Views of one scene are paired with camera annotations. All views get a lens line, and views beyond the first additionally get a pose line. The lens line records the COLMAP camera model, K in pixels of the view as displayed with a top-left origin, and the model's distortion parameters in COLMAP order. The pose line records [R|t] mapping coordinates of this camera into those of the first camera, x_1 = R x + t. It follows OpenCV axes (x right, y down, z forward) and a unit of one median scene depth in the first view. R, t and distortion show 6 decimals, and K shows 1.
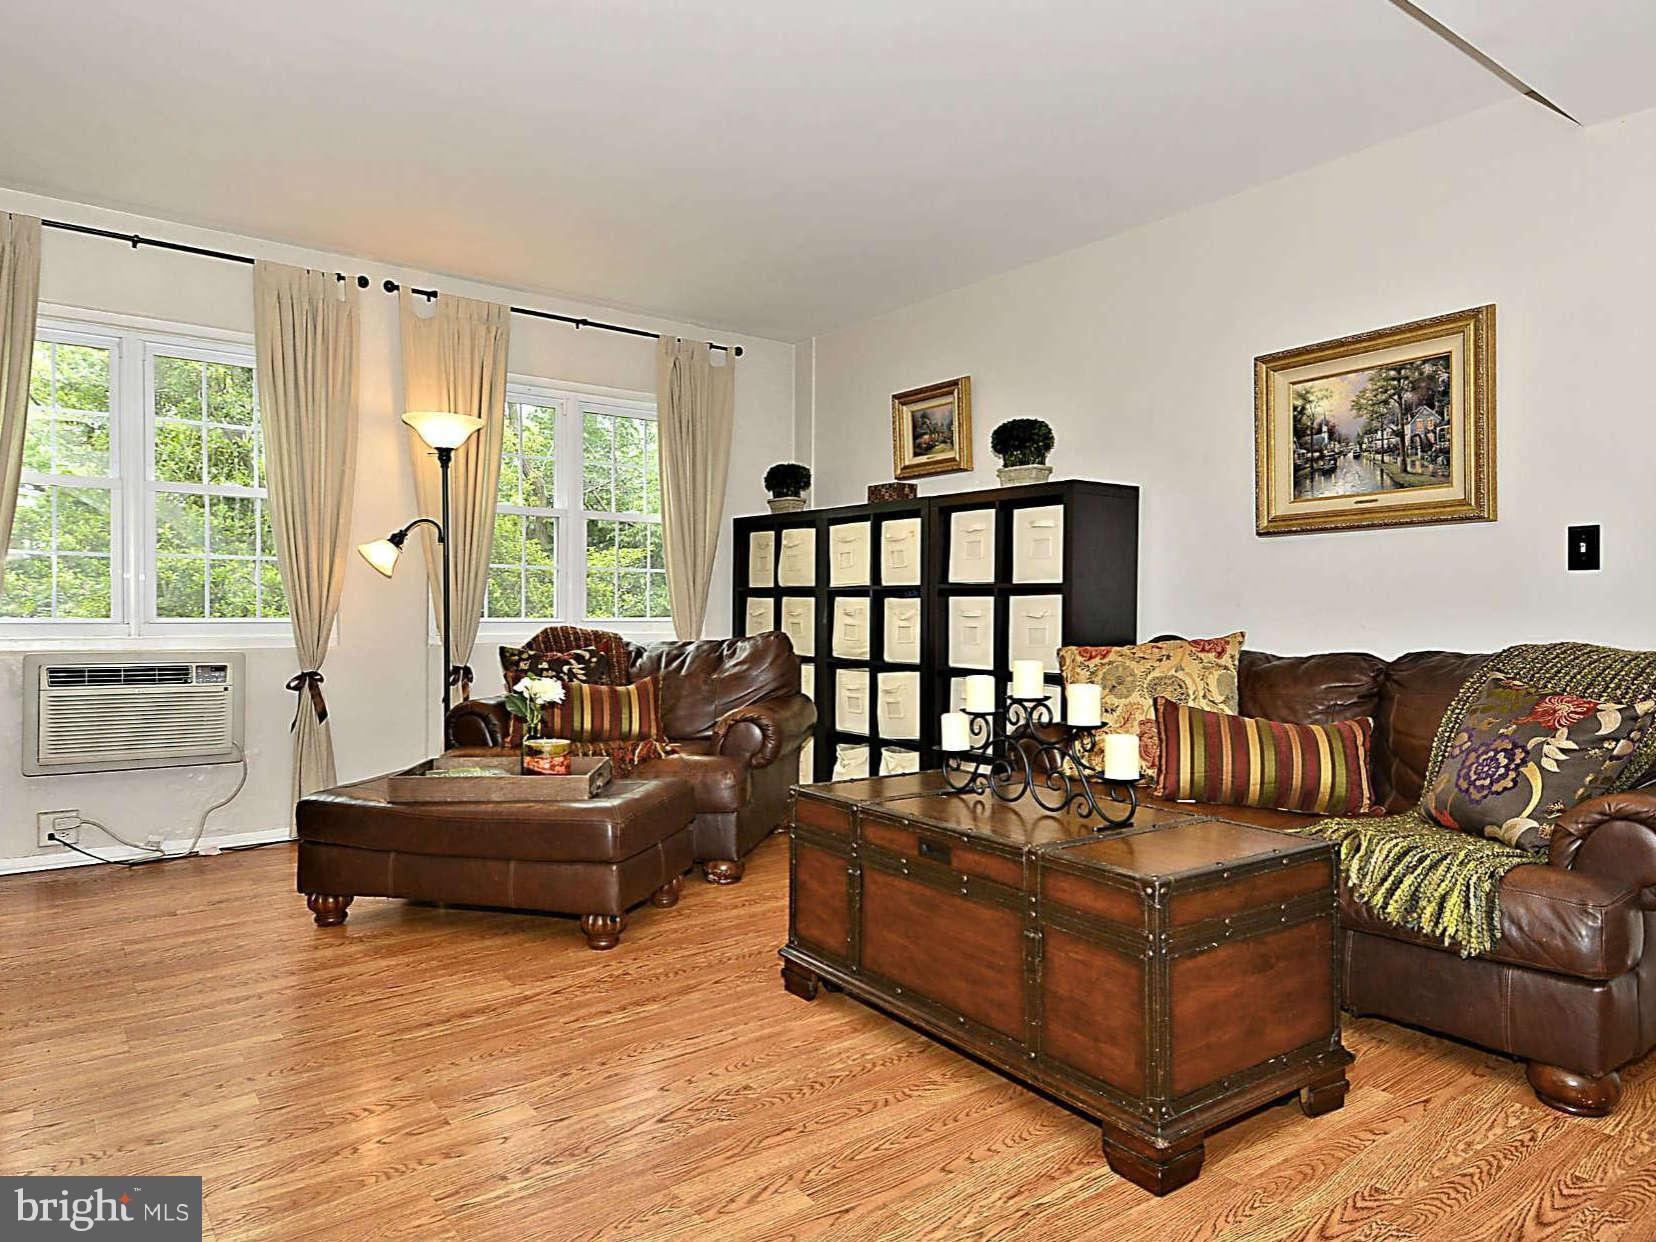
lens RADIAL K [[1031.2, 0, 810.8], [0, 1031.2, 627.6], [0, 0, 1]] dist [0.050182, -0.004529]
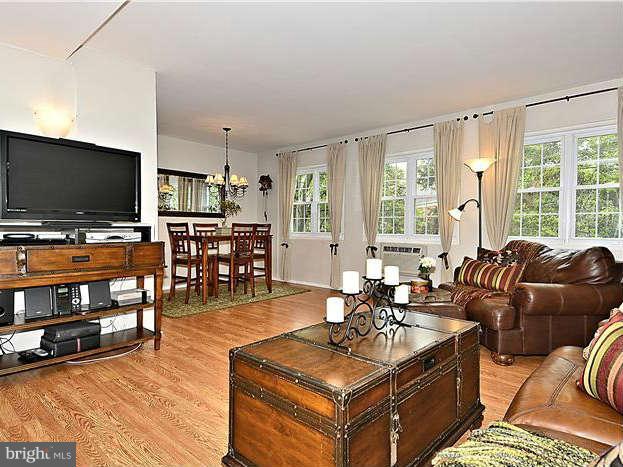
lens RADIAL K [[367.7, 0, 311.5], [0, 367.7, 233.5], [0, 0, 1]] dist [0.065478, -0.001056]
pose [[0.208827, 0.015609, -0.977828, 0.670789], [-0.029391, 0.999521, 0.009679, -0.017351], [0.977511, 0.026718, 0.209186, 0.522573]]
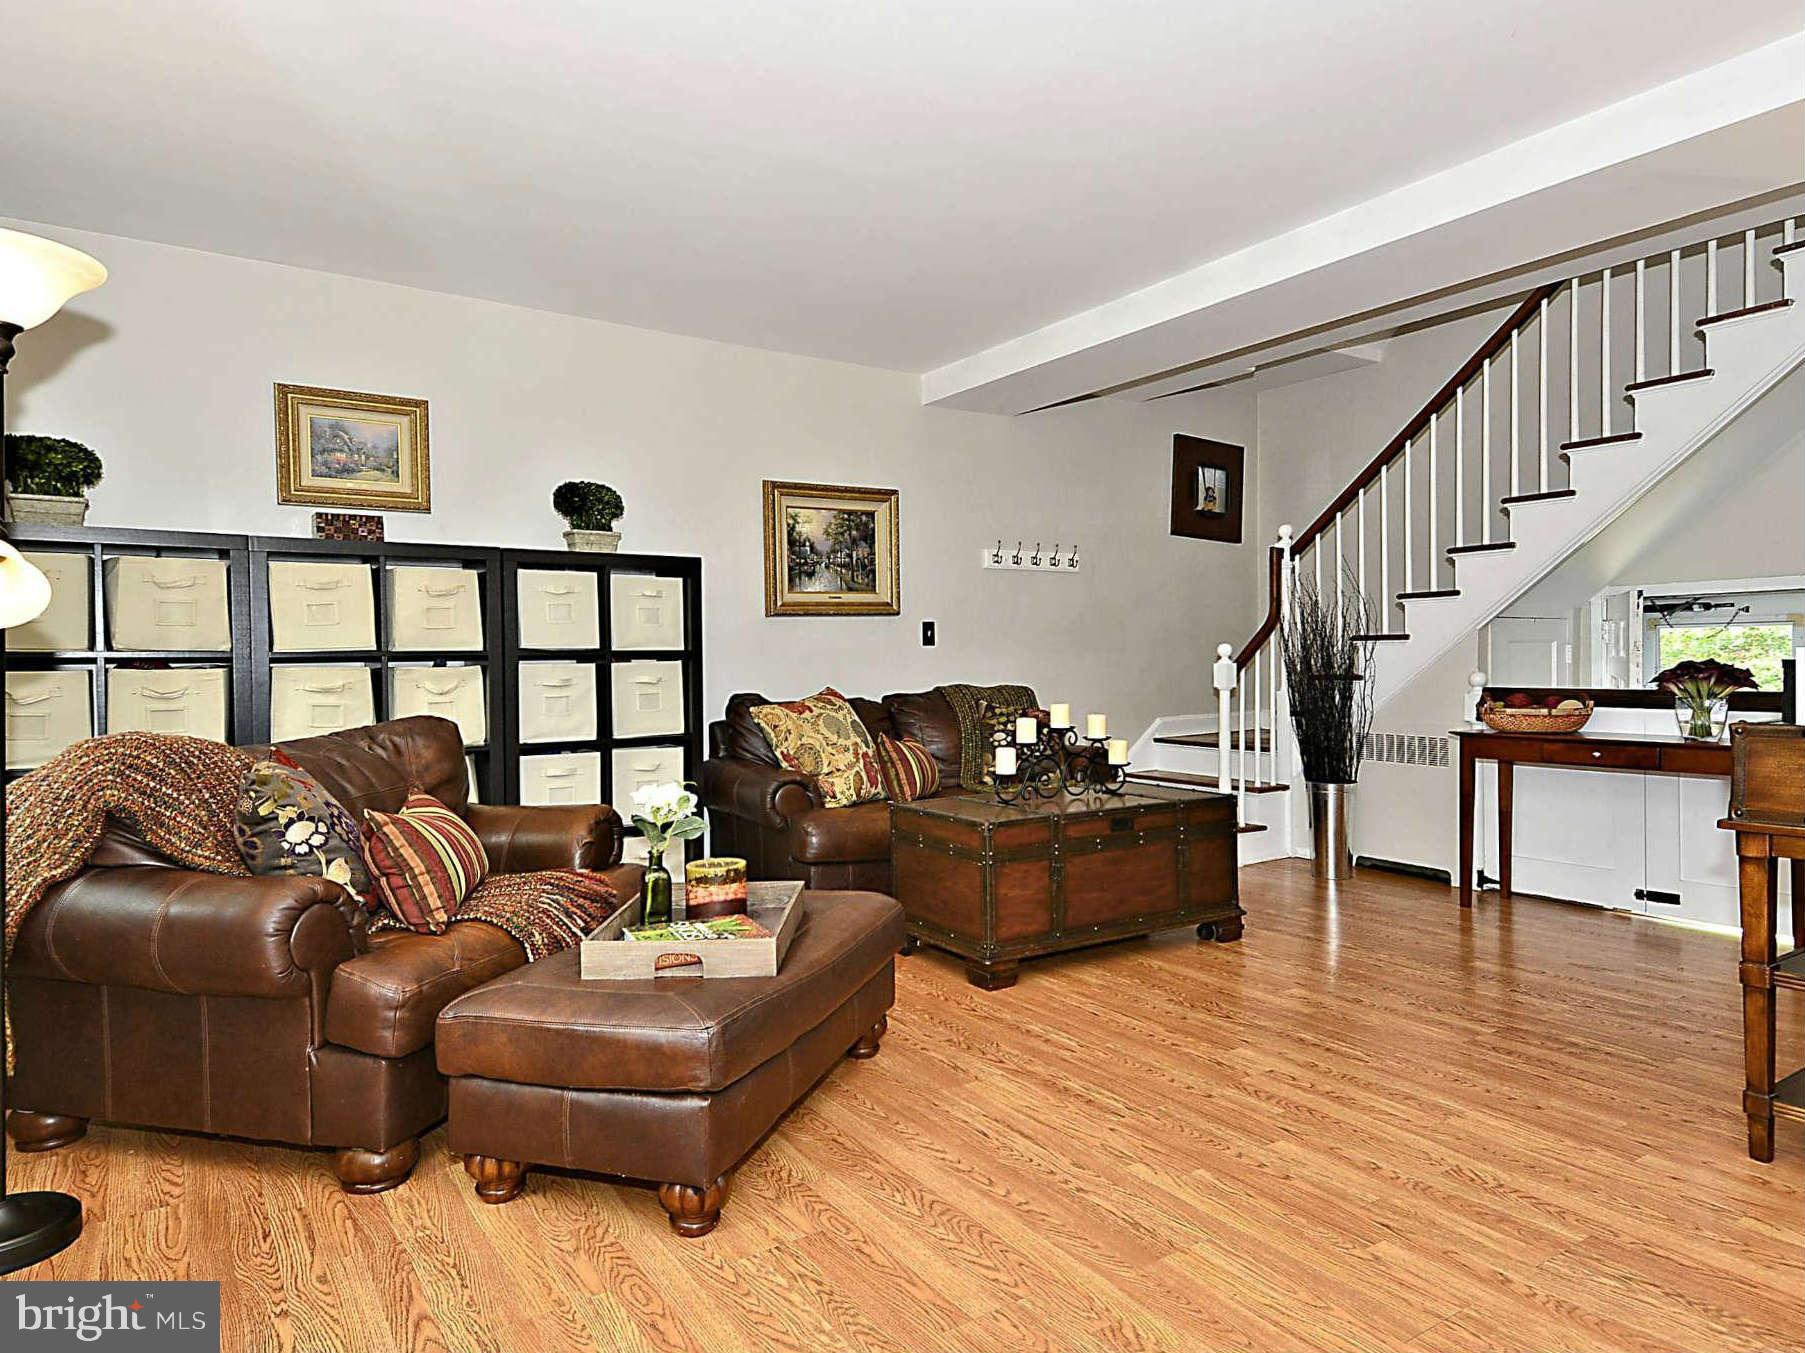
lens RADIAL K [[1124.0, 0, 883.7], [0, 1124.0, 683.7], [0, 0, 1]] dist [0.050182, -0.004529]
pose [[0.058072, -0.029473, 0.997877, -1.088997], [0.031587, 0.999118, 0.027671, -0.039961], [-0.997813, 0.029913, 0.058951, 0.846344]]
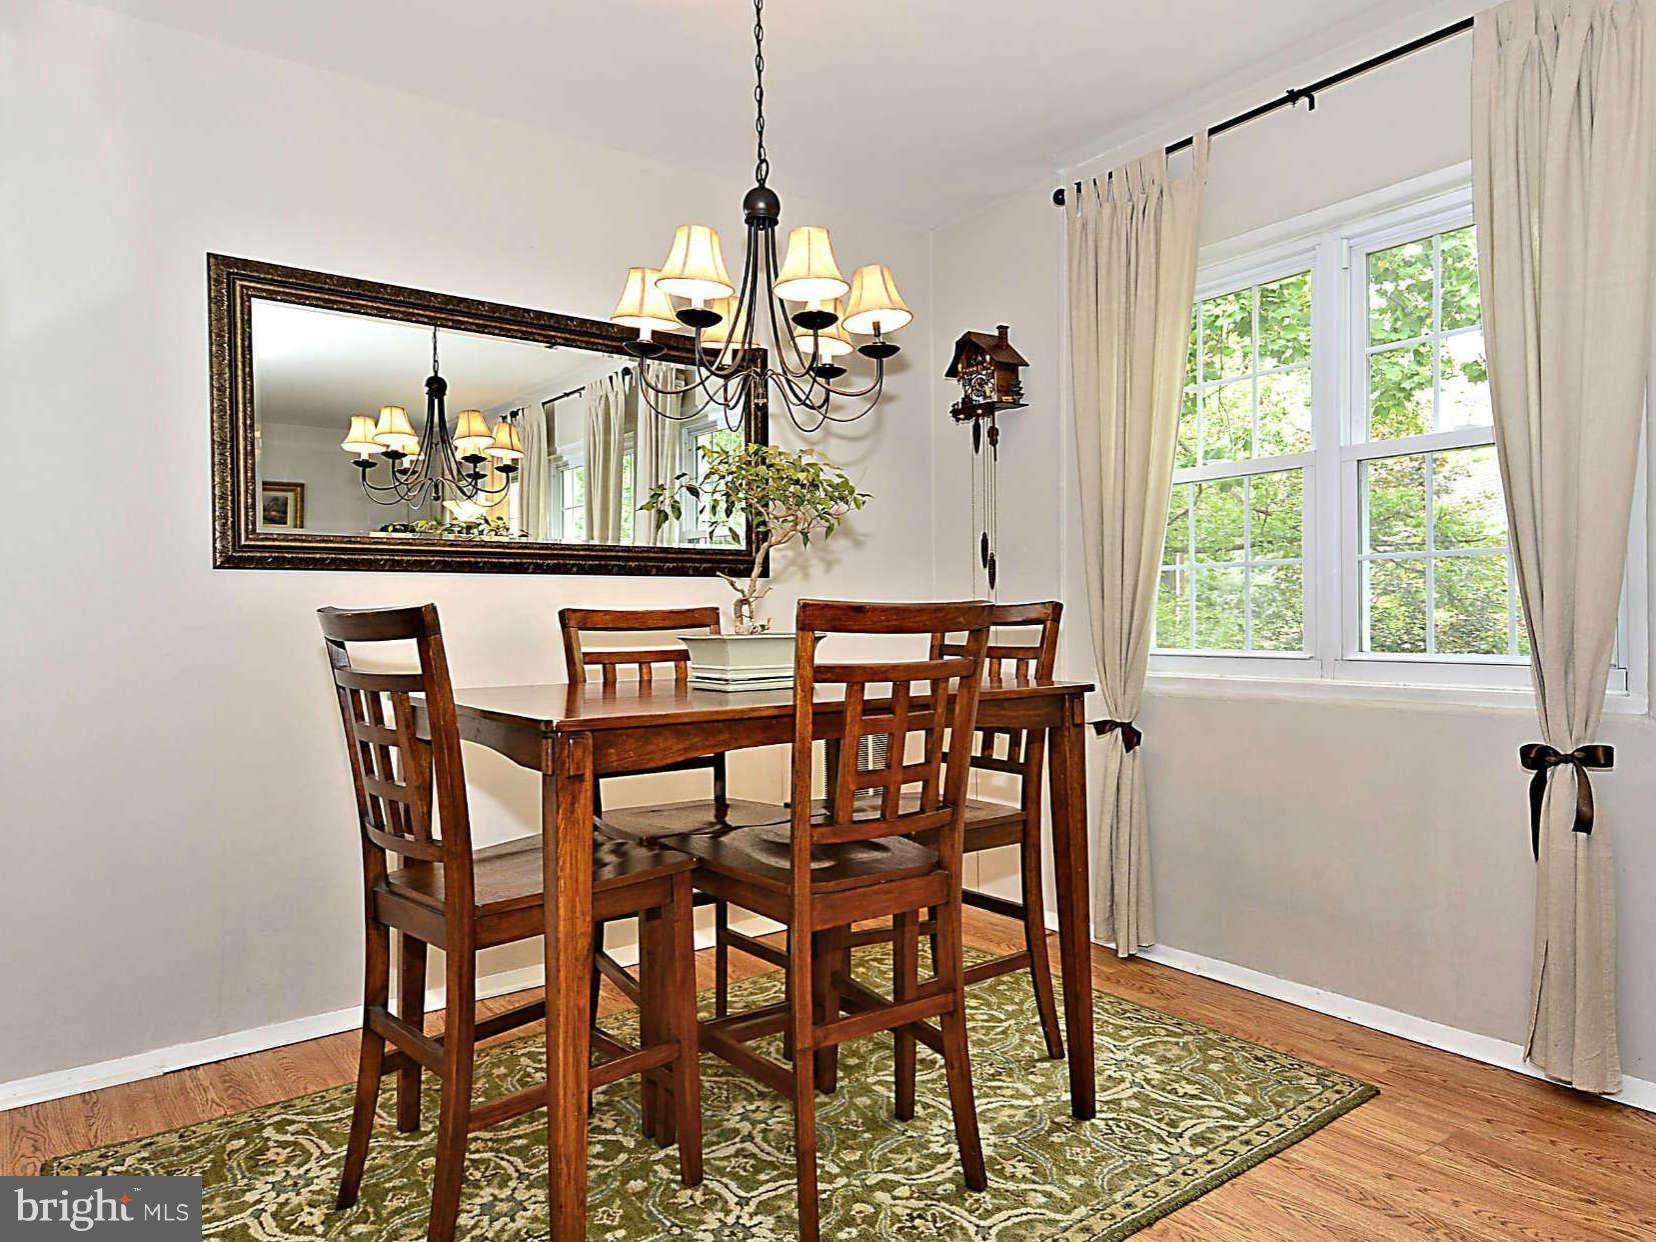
lens RADIAL K [[977.5, 0, 828.0], [0, 977.5, 621.0], [0, 0, 1]] dist [0.065478, -0.001056]
pose [[0.012442, -0.001510, -0.999921, -0.404955], [-0.011505, 0.999932, -0.001653, -0.024818], [0.999856, 0.011525, 0.012424, 0.529010]]
